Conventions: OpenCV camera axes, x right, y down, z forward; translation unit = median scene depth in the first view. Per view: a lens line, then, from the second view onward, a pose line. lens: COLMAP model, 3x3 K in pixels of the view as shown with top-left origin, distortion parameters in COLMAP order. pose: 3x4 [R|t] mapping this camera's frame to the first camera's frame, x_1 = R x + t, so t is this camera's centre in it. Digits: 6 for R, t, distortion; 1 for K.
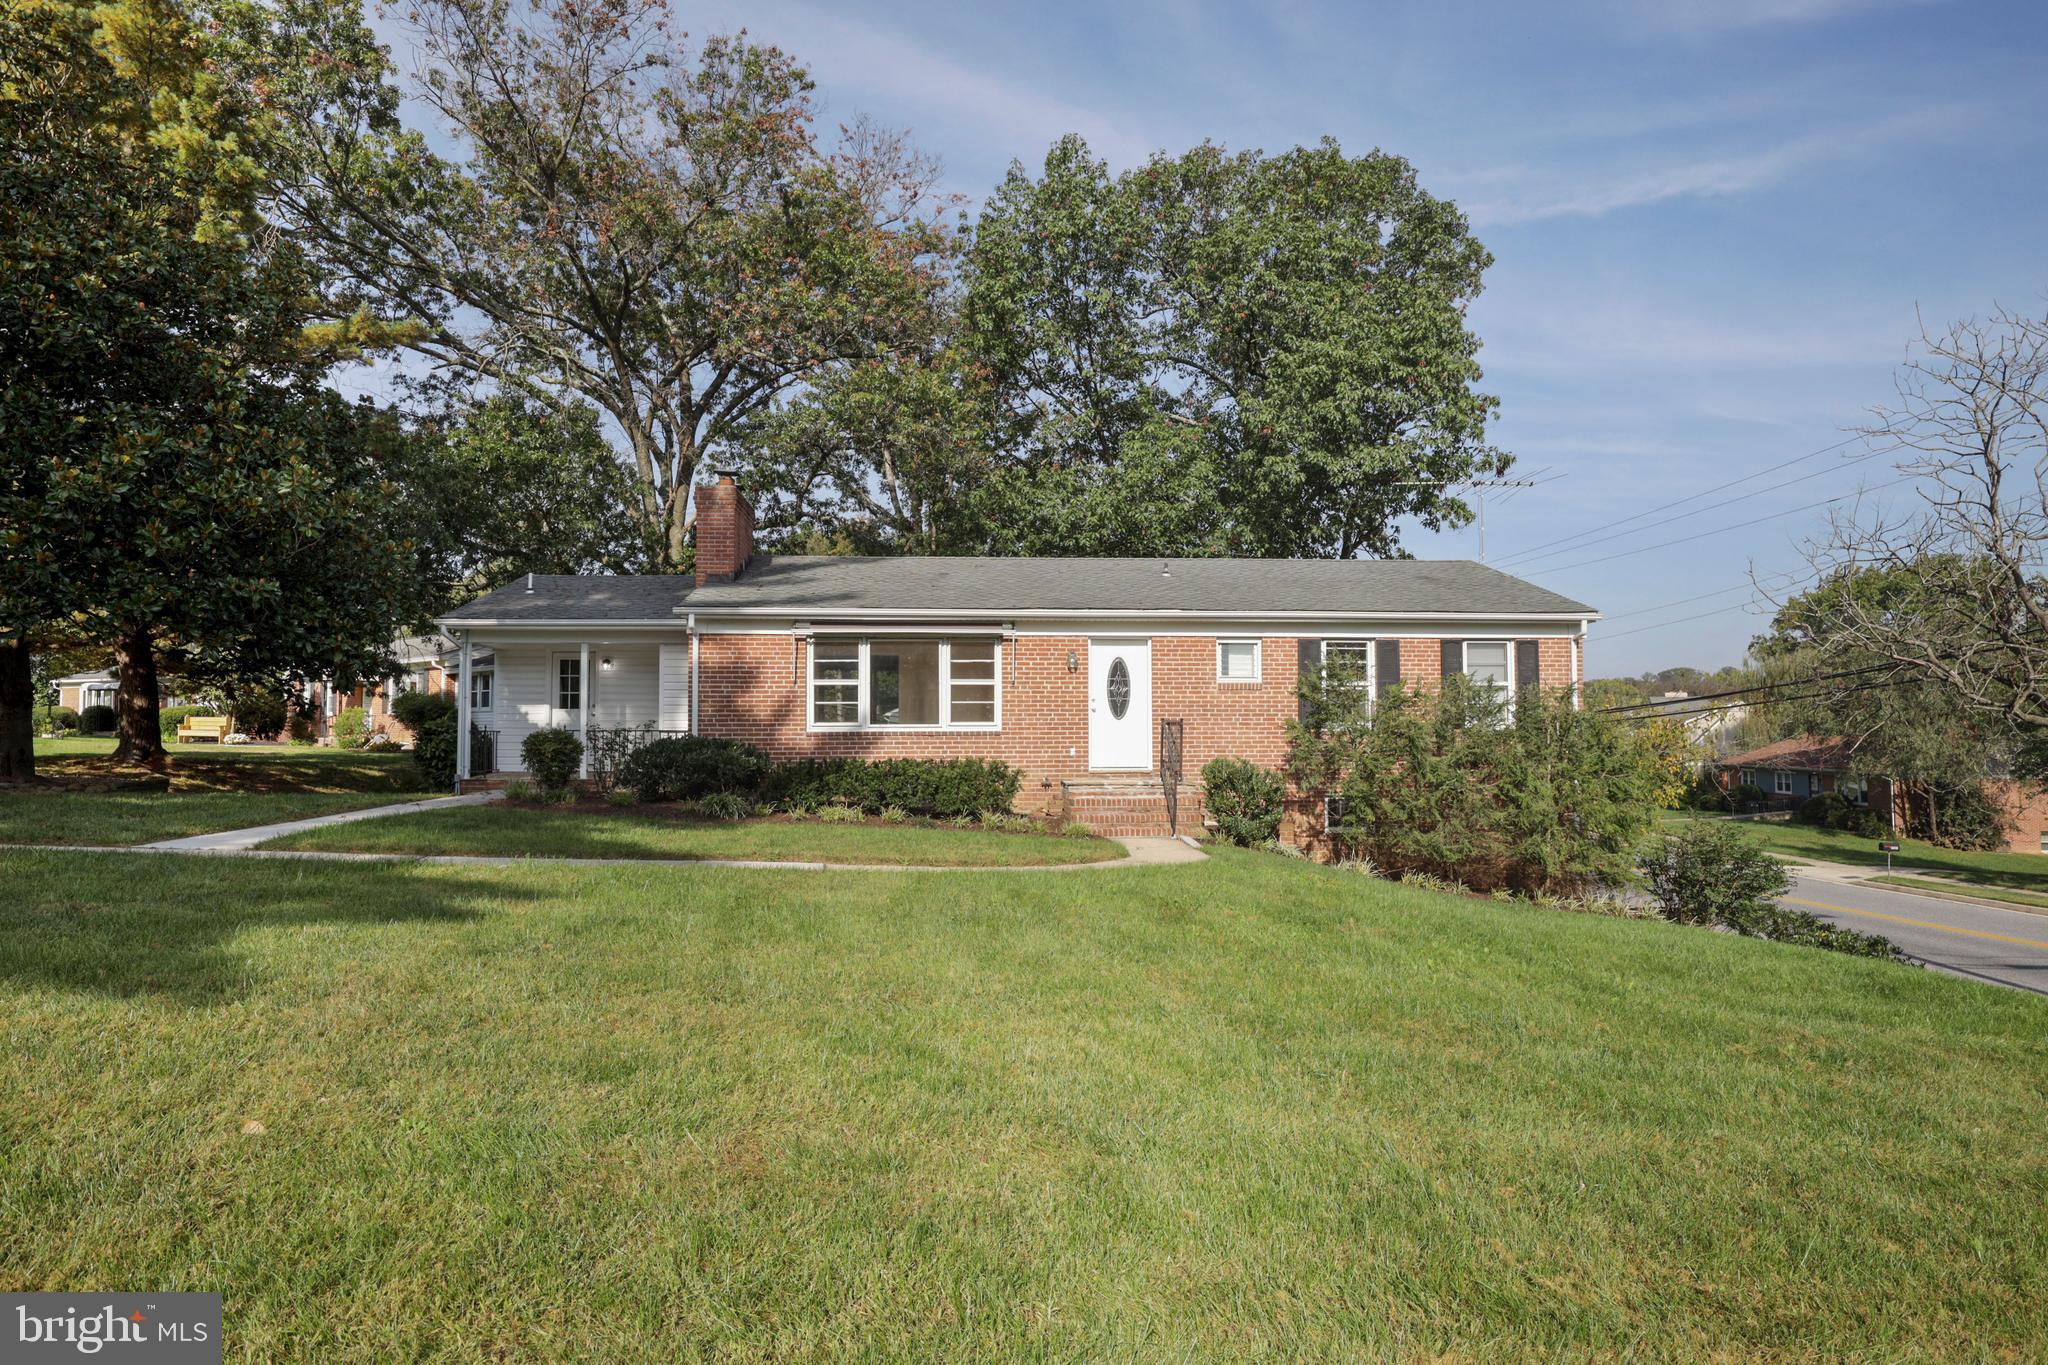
lens RADIAL K [[1180.1, 0, 1023.2], [0, 1180.1, 691.0], [0, 0, 1]] dist [-0.003842, -0.000100]
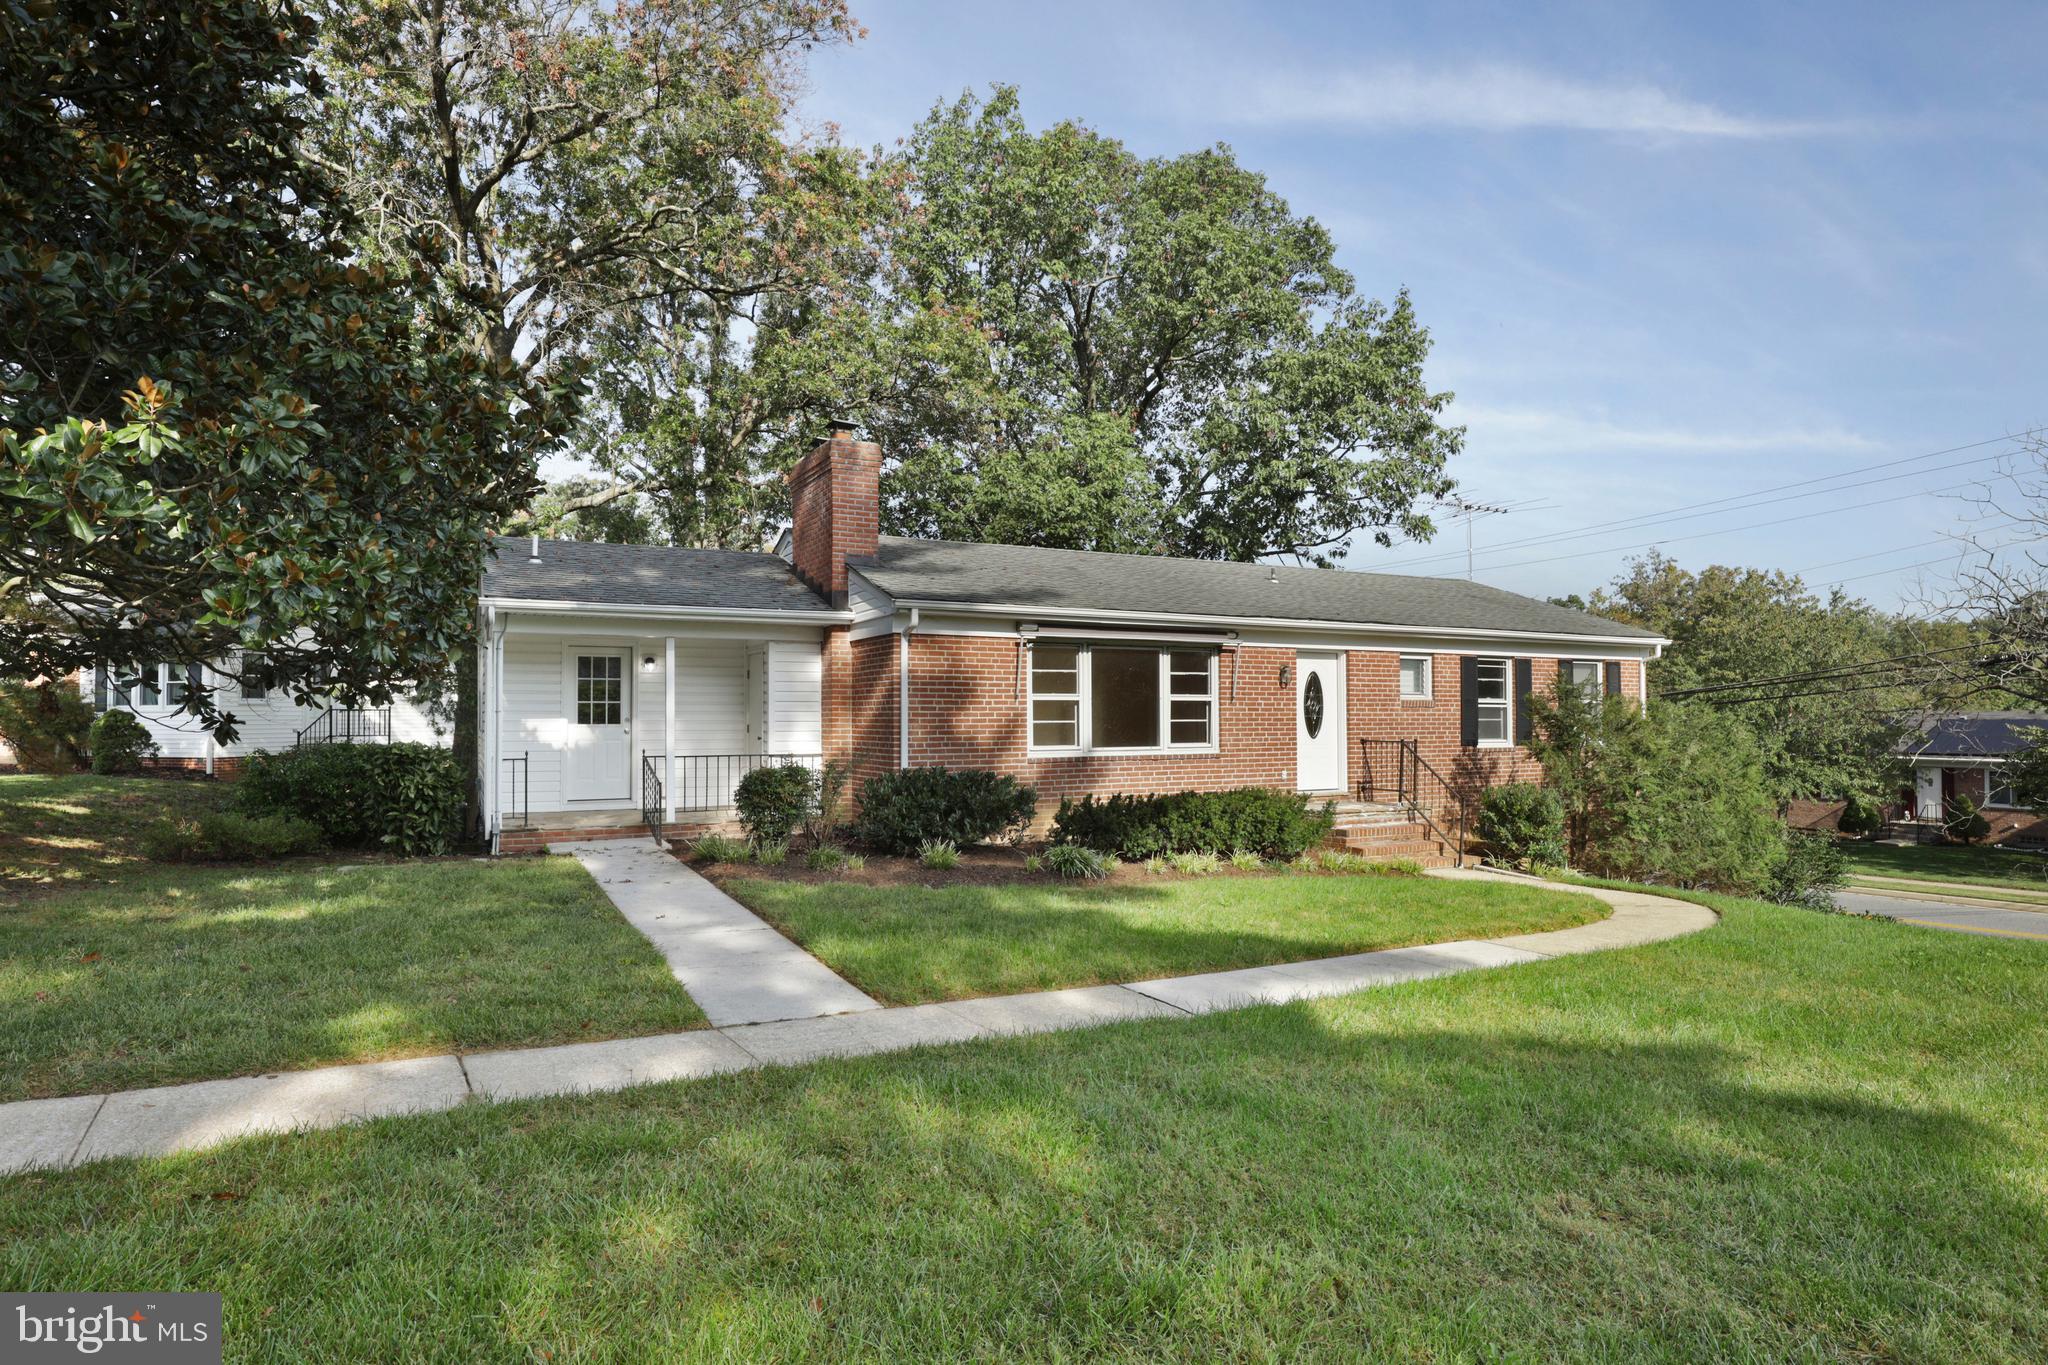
lens RADIAL K [[1180.1, 0, 1024.5], [0, 1180.1, 684.3], [0, 0, 1]] dist [-0.003842, -0.000100]
pose [[0.906074, 0.010811, 0.422981, -0.526764], [-0.014970, 0.999867, 0.006512, -0.021463], [-0.422855, -0.012233, 0.906115, 0.259057]]
